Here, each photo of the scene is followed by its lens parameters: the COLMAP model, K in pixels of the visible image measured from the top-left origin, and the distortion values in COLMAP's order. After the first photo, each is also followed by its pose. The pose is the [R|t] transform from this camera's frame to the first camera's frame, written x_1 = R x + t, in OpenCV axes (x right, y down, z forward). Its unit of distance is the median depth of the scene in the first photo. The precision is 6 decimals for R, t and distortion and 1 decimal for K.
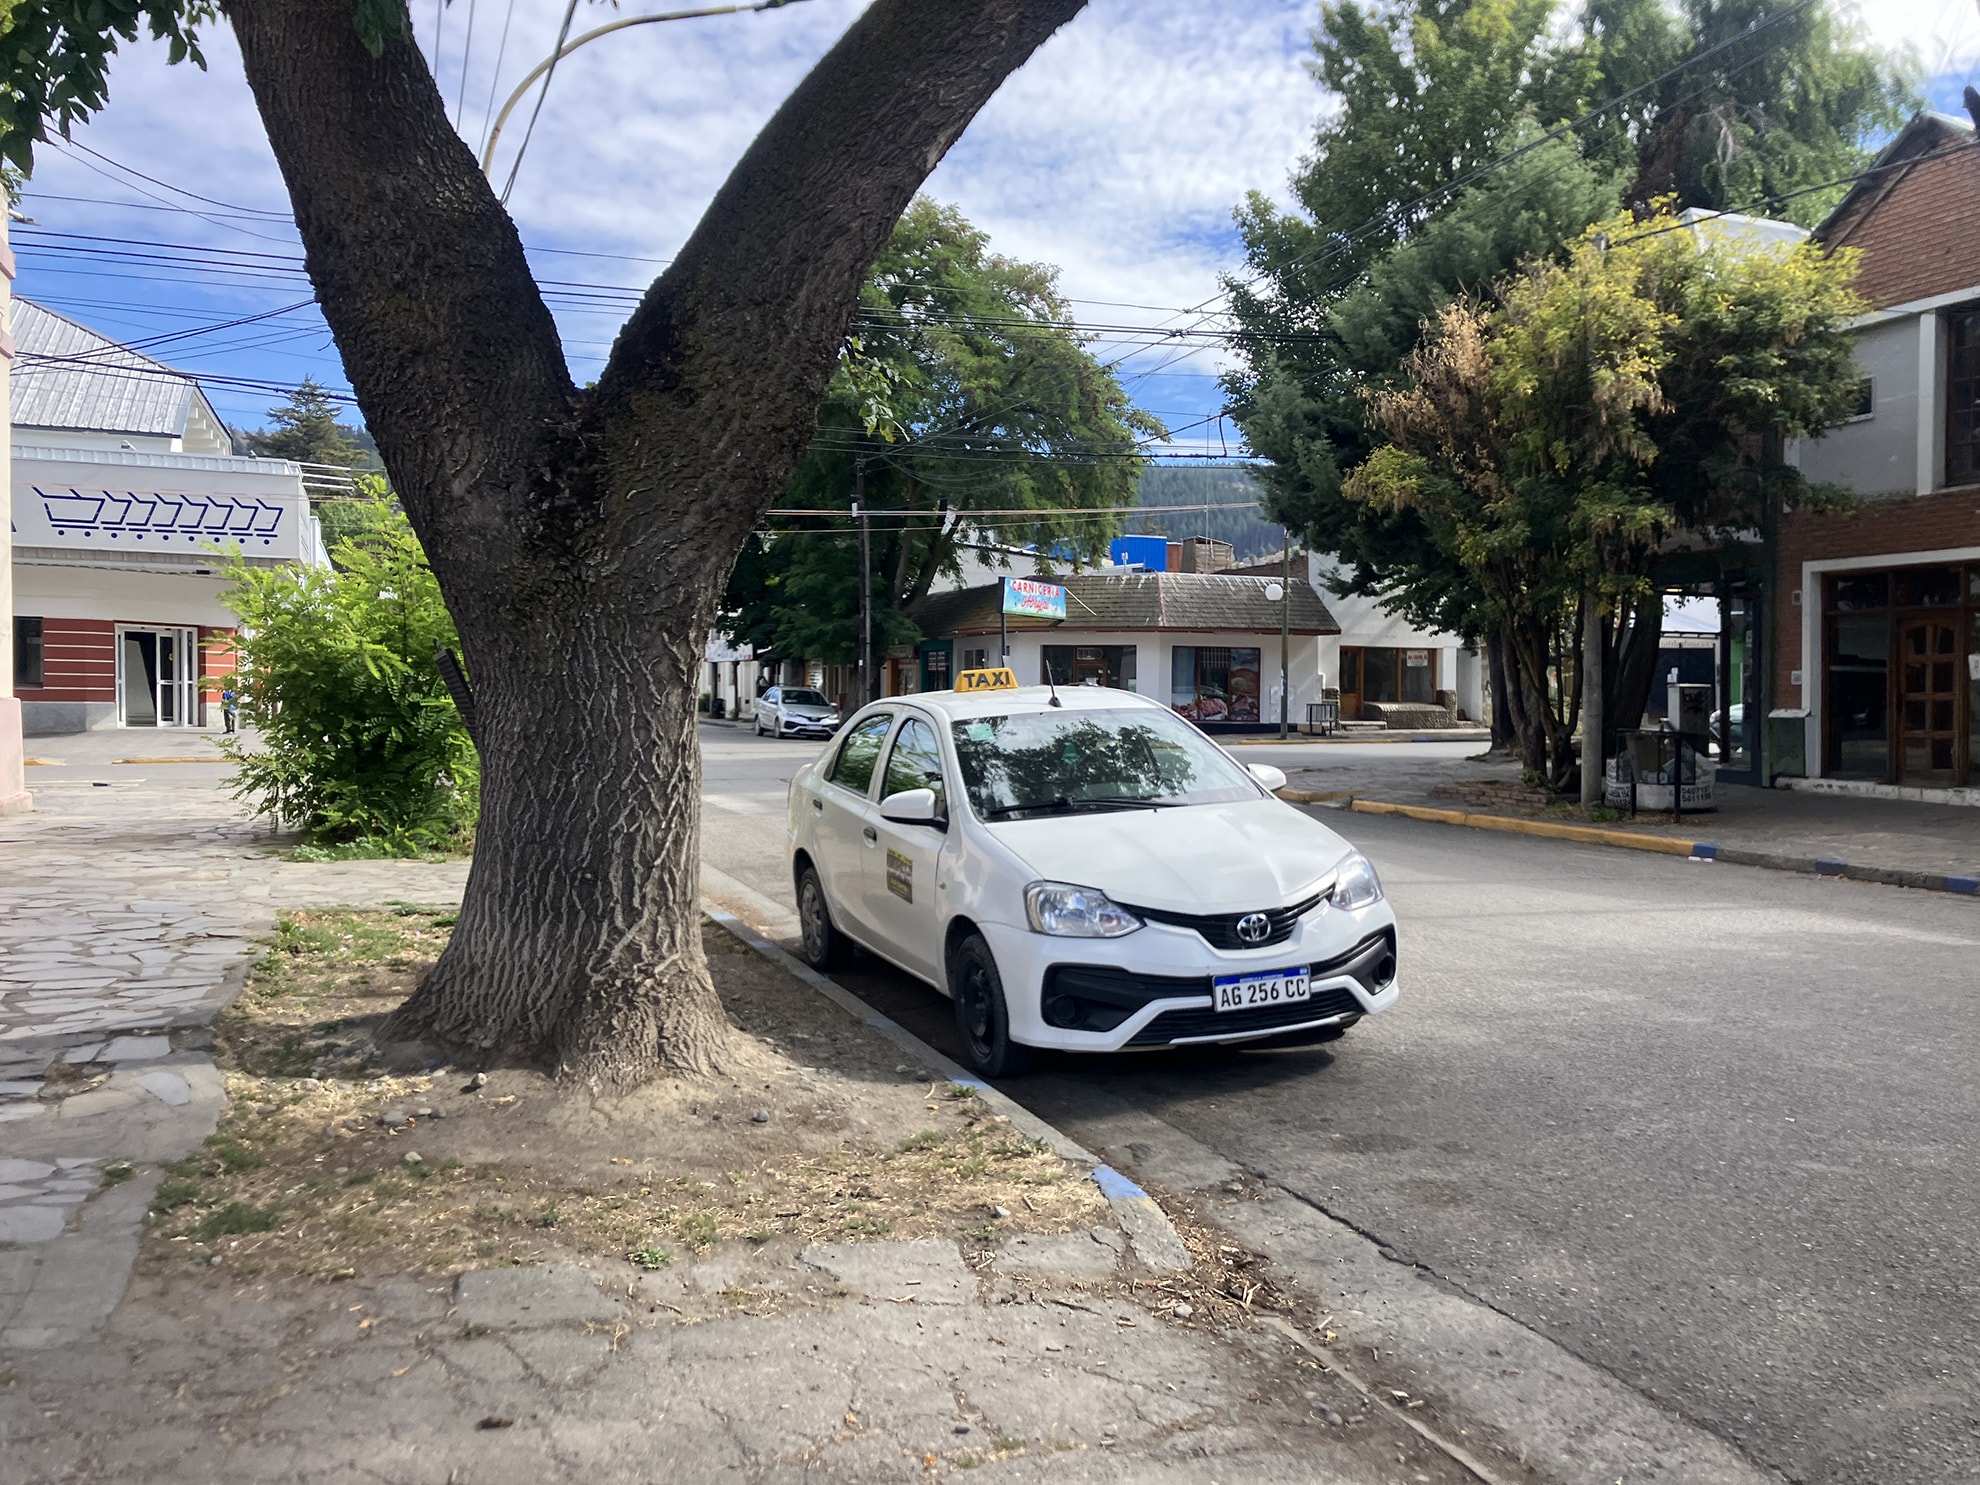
lens RADIAL K [[1624.0, 0, 991.7], [0, 1624.0, 739.8], [0, 0, 1]] dist [-0.012277, -0.002598]
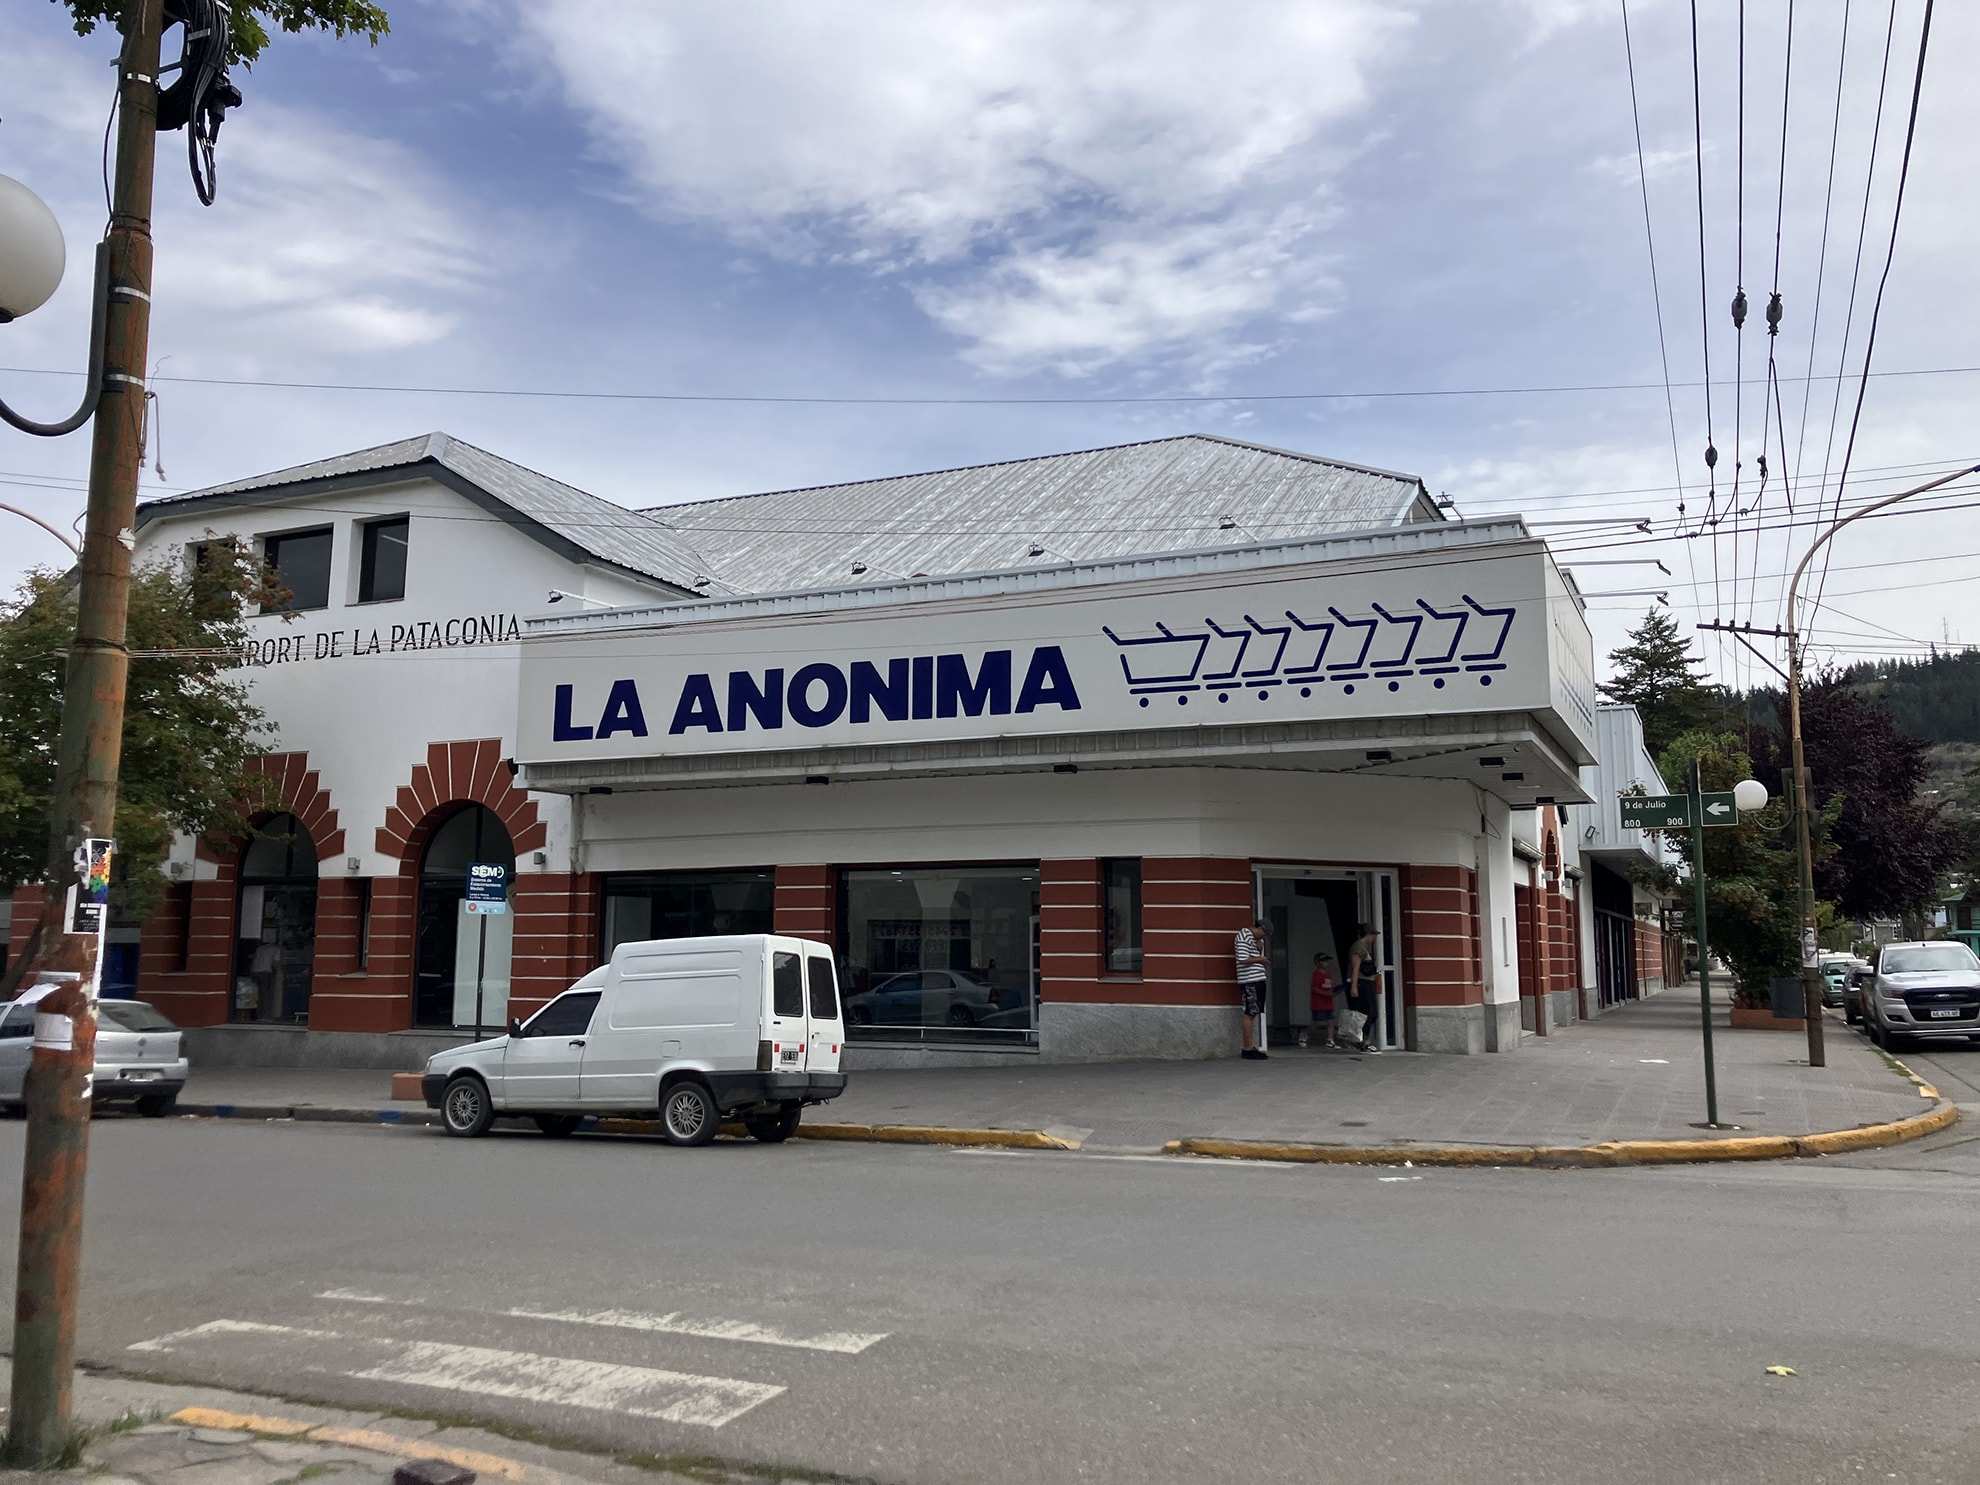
lens RADIAL K [[1624.0, 0, 993.6], [0, 1624.0, 737.9], [0, 0, 1]] dist [-0.012277, -0.002598]
pose [[0.699736, -0.095340, -0.708012, -0.208831], [-0.021830, 0.987739, -0.154583, -0.026799], [0.714068, 0.123623, 0.689075, 0.563104]]
